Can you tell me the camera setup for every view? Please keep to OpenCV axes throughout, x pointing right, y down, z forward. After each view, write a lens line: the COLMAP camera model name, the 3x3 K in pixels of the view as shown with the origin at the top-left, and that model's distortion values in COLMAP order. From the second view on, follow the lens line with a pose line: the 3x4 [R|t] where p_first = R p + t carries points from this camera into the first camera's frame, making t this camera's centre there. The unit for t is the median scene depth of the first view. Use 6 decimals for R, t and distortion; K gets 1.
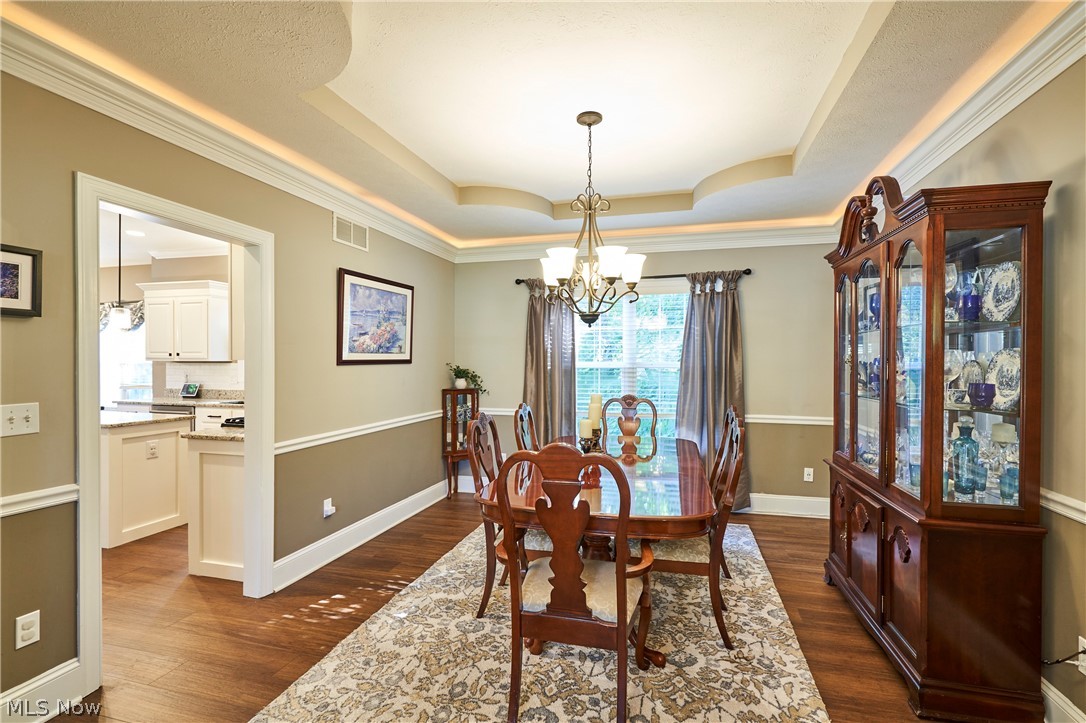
lens RADIAL K [[506.0, 0, 543.3], [0, 506.0, 366.8], [0, 0, 1]] dist [-0.000020, -0.001606]
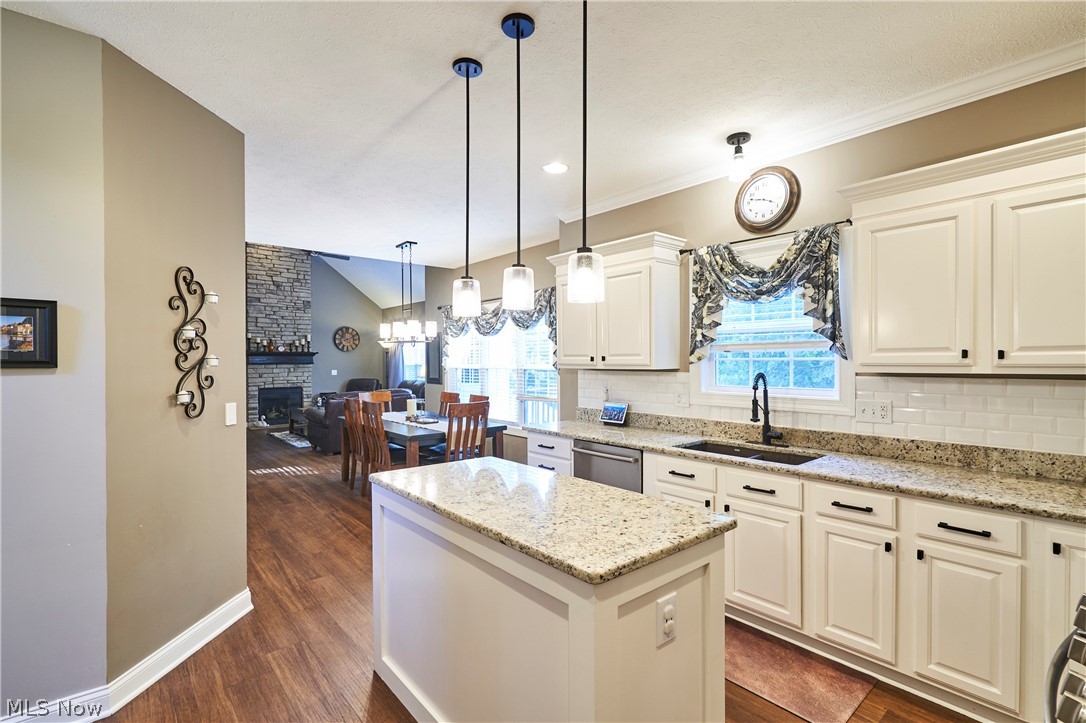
lens RADIAL K [[506.0, 0, 541.2], [0, 506.0, 363.9], [0, 0, 1]] dist [-0.000020, -0.001606]
pose [[0.827475, -0.001558, -0.561500, -0.610613], [-0.000229, 0.999995, -0.003112, -0.022491], [0.561502, 0.002703, 0.827471, 0.609540]]
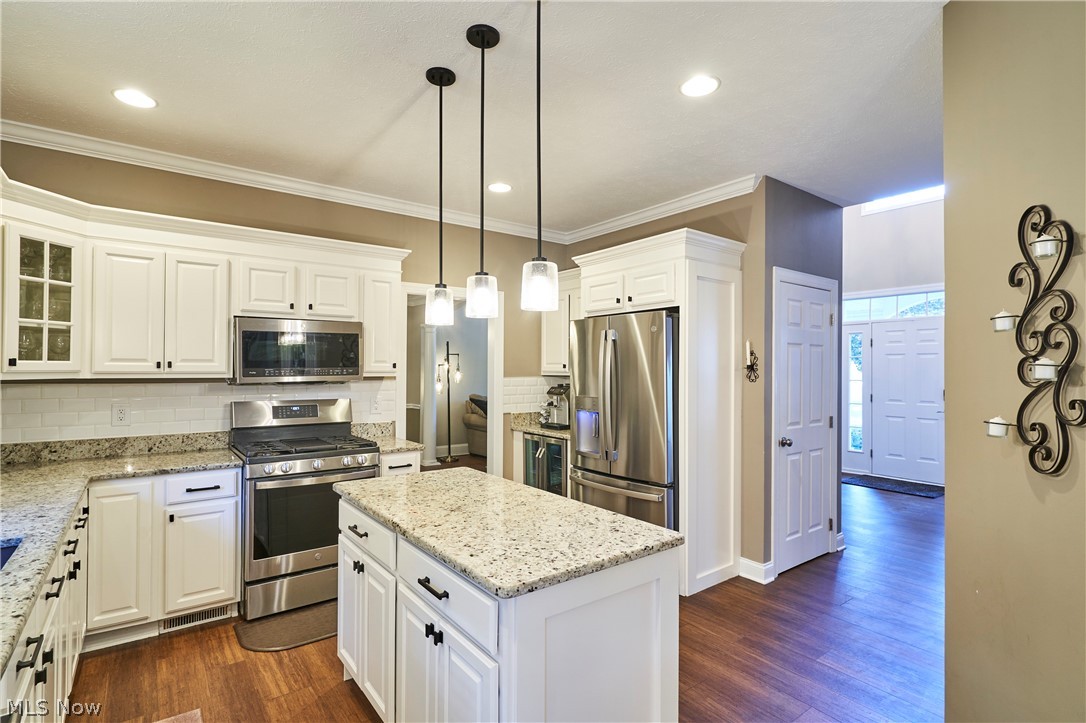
lens RADIAL K [[537.2, 0, 544.0], [0, 537.2, 364.1], [0, 0, 1]] dist [-0.013090, 0.003550]
pose [[-0.801230, 0.000705, 0.598356, -1.246589], [0.000913, 1.000000, 0.000045, -0.031363], [-0.598356, 0.000582, -0.801230, 1.365426]]
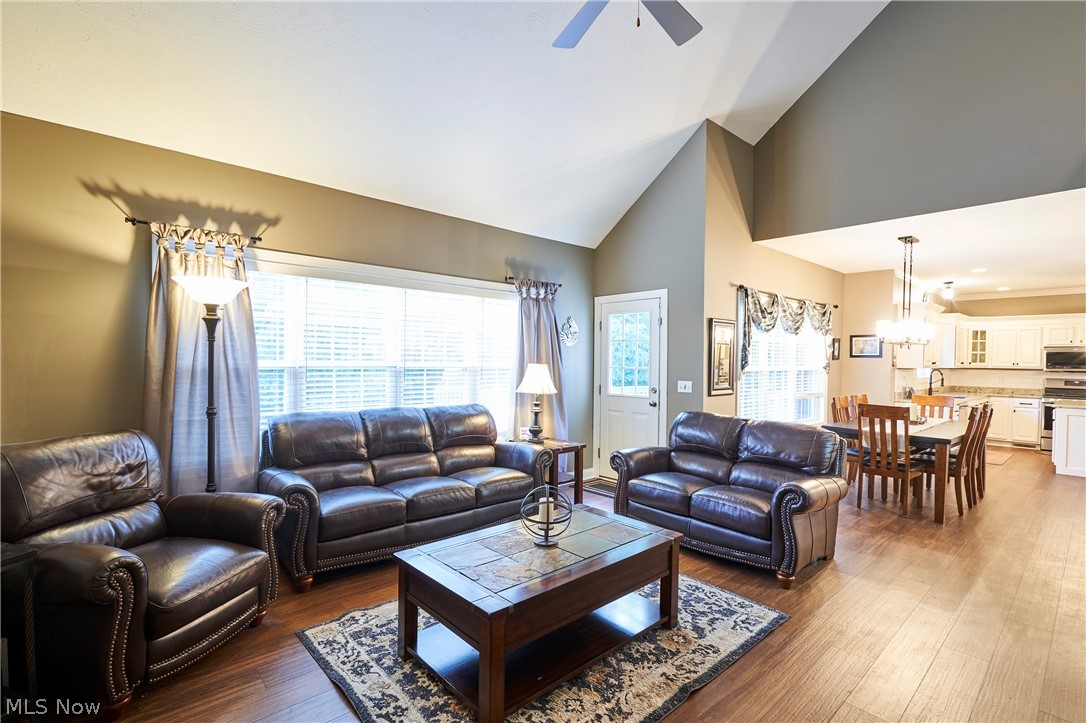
lens RADIAL K [[506.0, 0, 535.4], [0, 506.0, 363.5], [0, 0, 1]] dist [-0.000020, -0.001606]
pose [[0.538233, -0.004990, 0.842782, -3.292530], [-0.004576, 0.999950, 0.008843, -0.043392], [-0.842784, -0.008617, 0.538183, 1.654731]]
